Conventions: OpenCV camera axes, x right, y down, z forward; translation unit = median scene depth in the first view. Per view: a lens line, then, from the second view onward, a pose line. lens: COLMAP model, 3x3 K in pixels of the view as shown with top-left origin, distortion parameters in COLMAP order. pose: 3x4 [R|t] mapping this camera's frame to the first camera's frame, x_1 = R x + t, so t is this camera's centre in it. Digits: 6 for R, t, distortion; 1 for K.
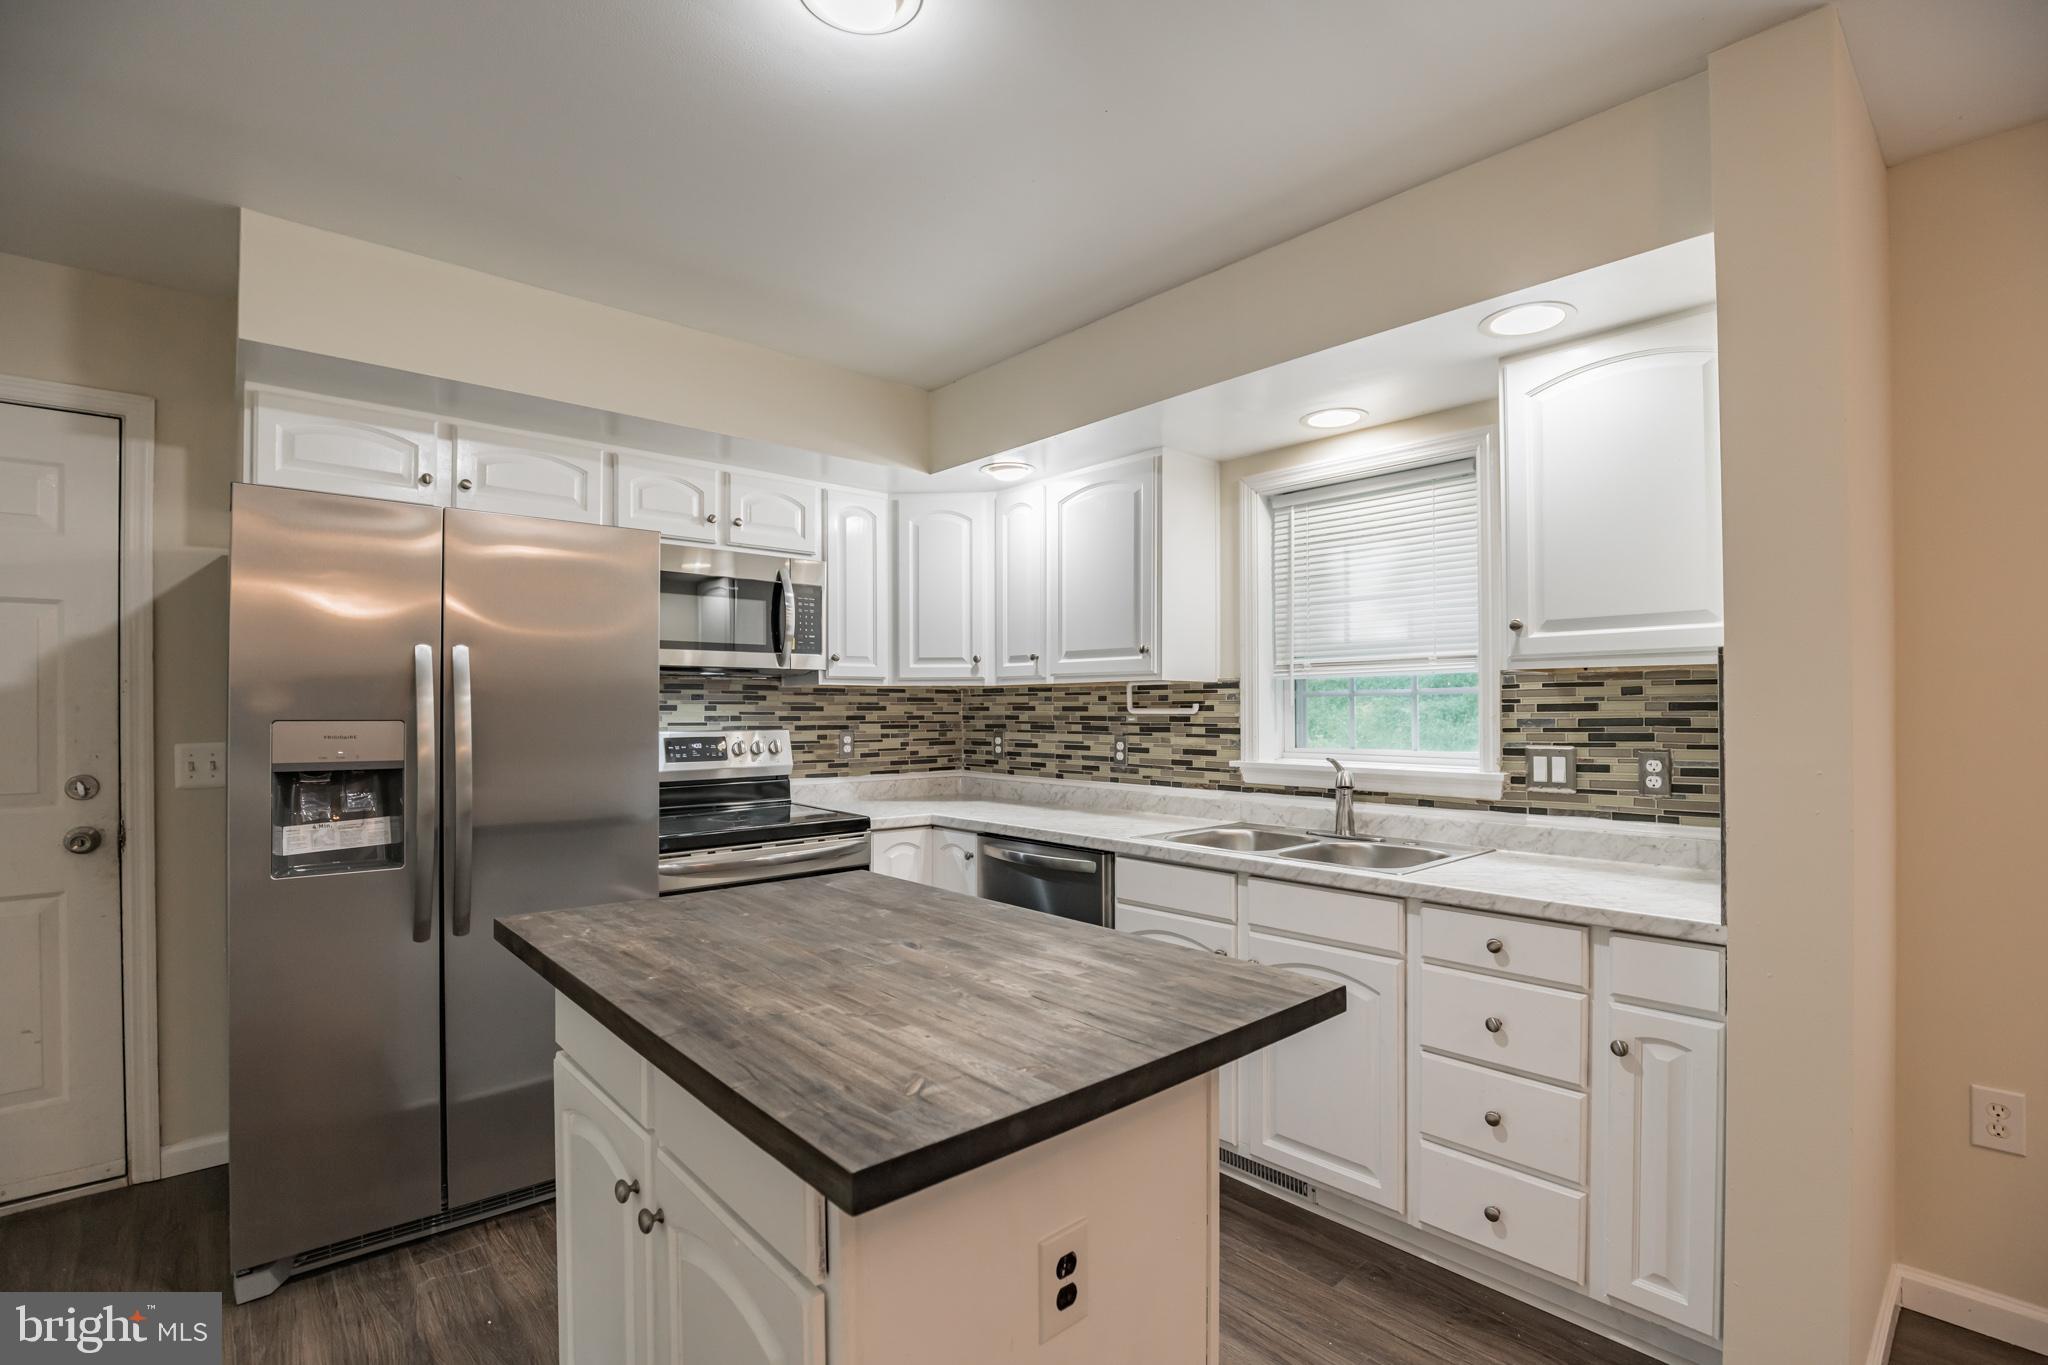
lens RADIAL K [[939.9, 0, 1028.3], [0, 939.9, 701.9], [0, 0, 1]] dist [-0.011057, 0.000186]
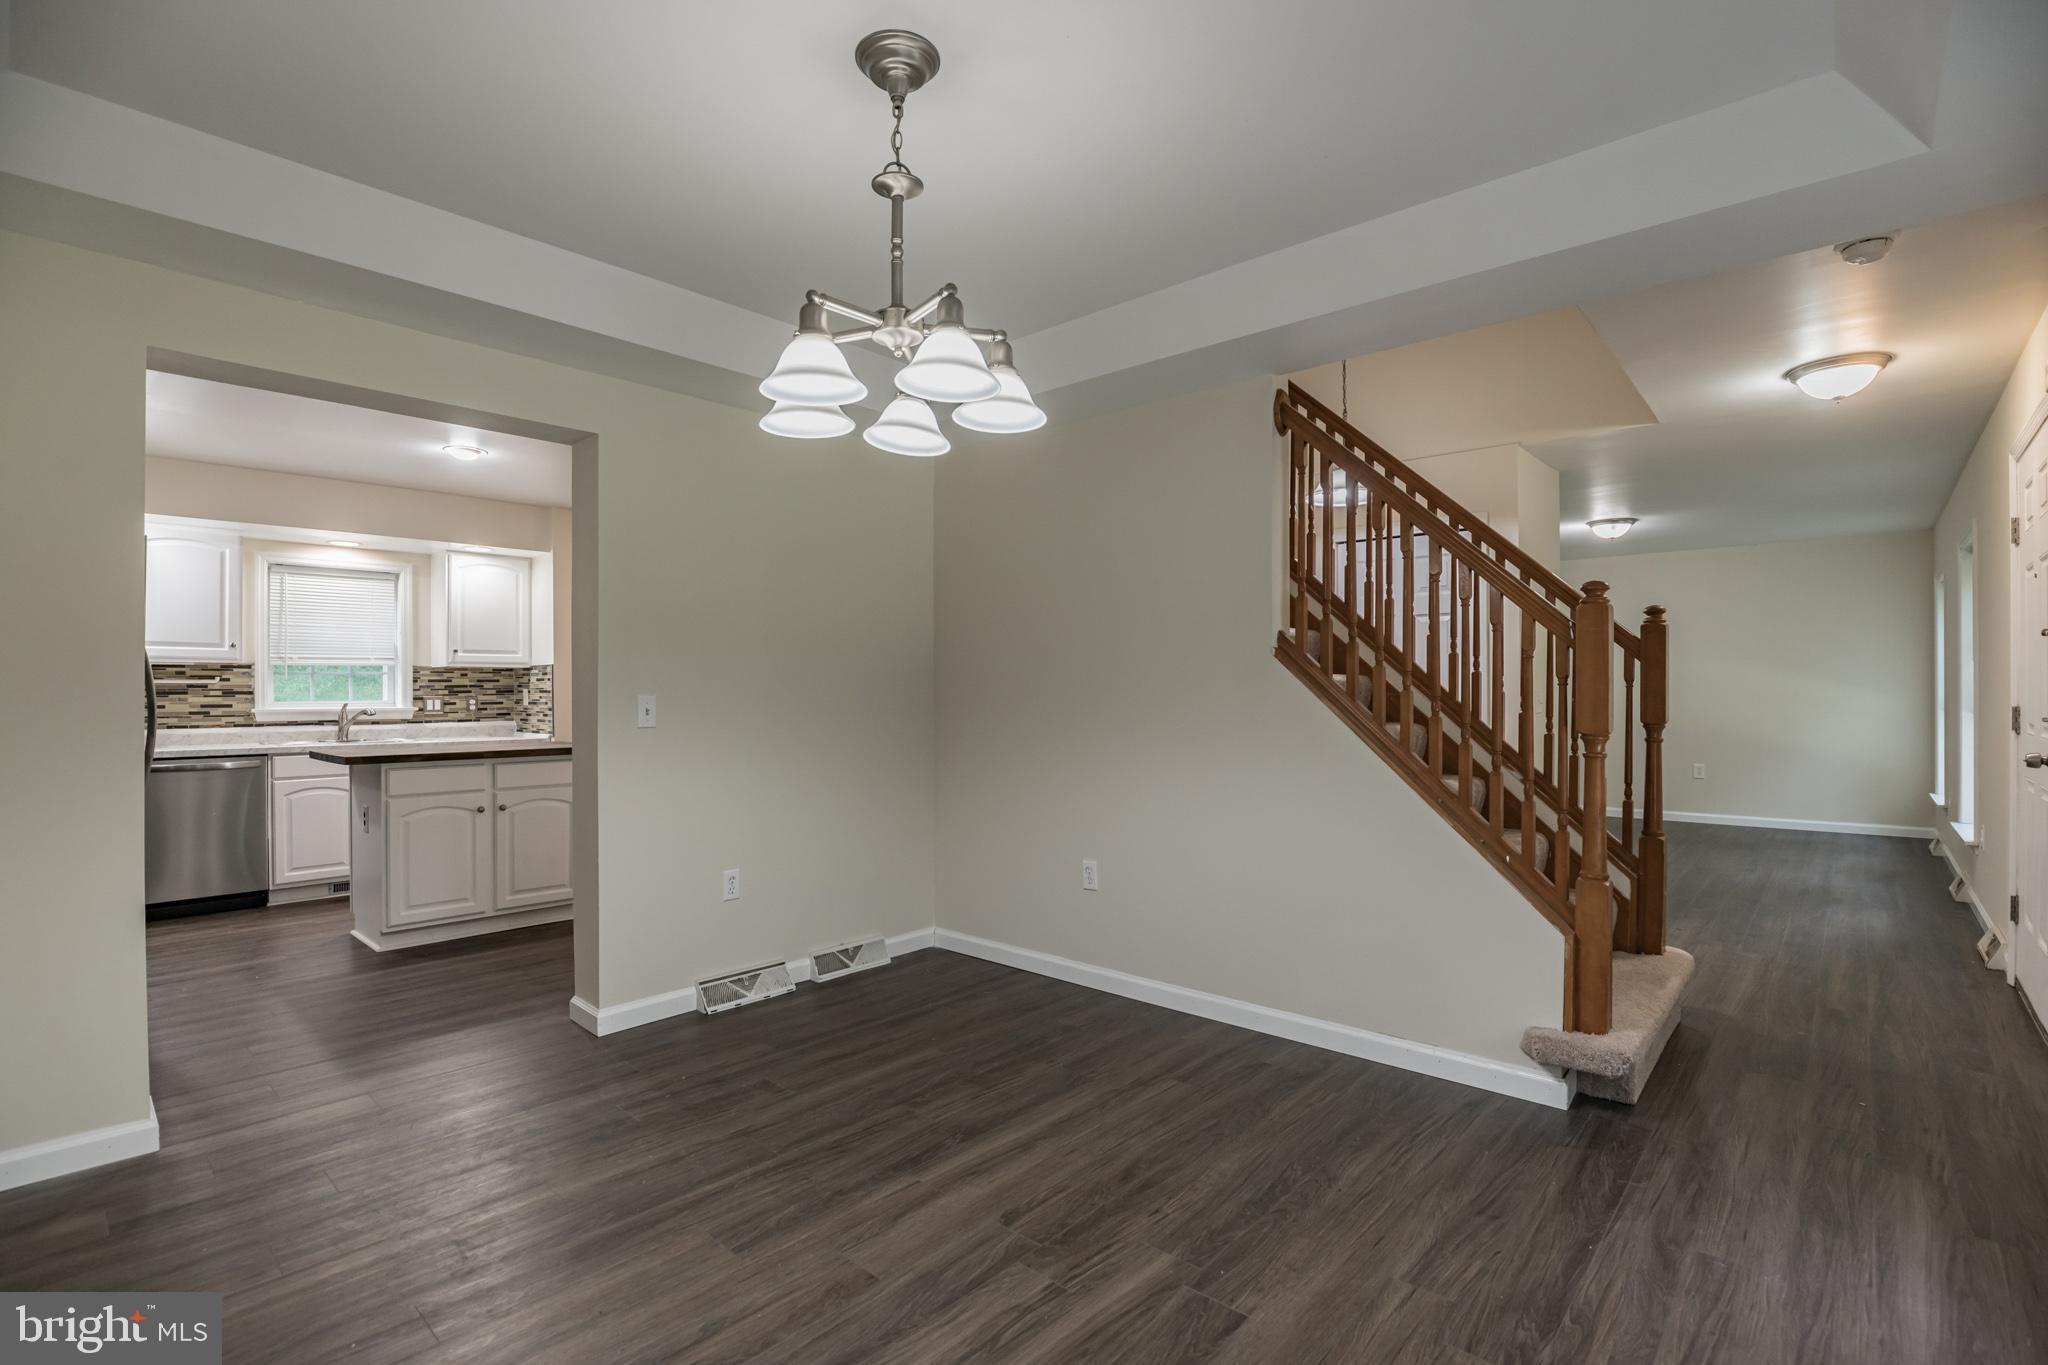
lens RADIAL K [[939.9, 0, 1028.9], [0, 939.9, 699.0], [0, 0, 1]] dist [-0.011057, 0.000186]
pose [[-0.111574, -0.006713, 0.993734, -1.952655], [-0.004853, 0.999969, 0.006210, 0.028575], [-0.993744, -0.004130, -0.111603, -0.301672]]
